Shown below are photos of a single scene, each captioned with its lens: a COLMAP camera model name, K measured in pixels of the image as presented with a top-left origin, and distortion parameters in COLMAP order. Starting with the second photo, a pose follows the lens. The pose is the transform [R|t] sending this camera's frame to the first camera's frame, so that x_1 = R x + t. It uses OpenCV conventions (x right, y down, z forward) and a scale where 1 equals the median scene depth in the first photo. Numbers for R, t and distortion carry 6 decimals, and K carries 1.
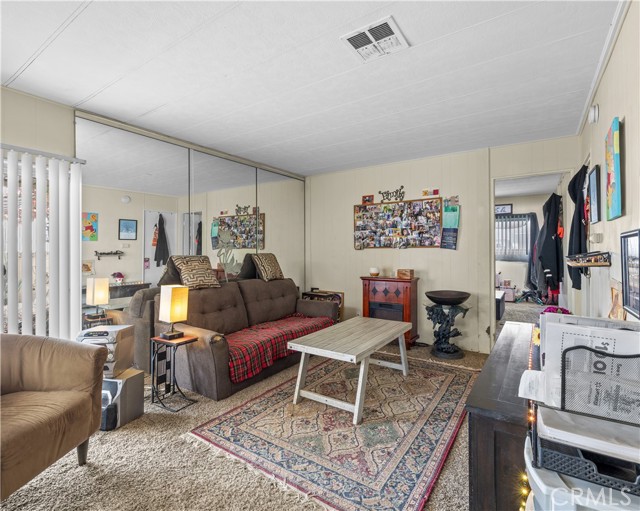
lens RADIAL K [[322.1, 0, 318.8], [0, 322.1, 251.4], [0, 0, 1]] dist [-0.000515, -0.000088]
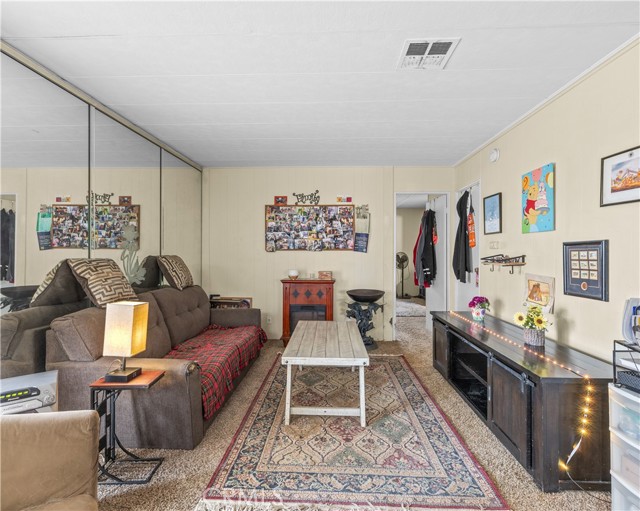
lens RADIAL K [[322.1, 0, 320.0], [0, 322.1, 255.5], [0, 0, 1]] dist [-0.000360, -0.000170]
pose [[0.850010, 0.000814, 0.526766, -0.288465], [-0.004325, 0.999976, 0.005434, -0.000428], [-0.526749, -0.006897, 0.849993, 0.121994]]
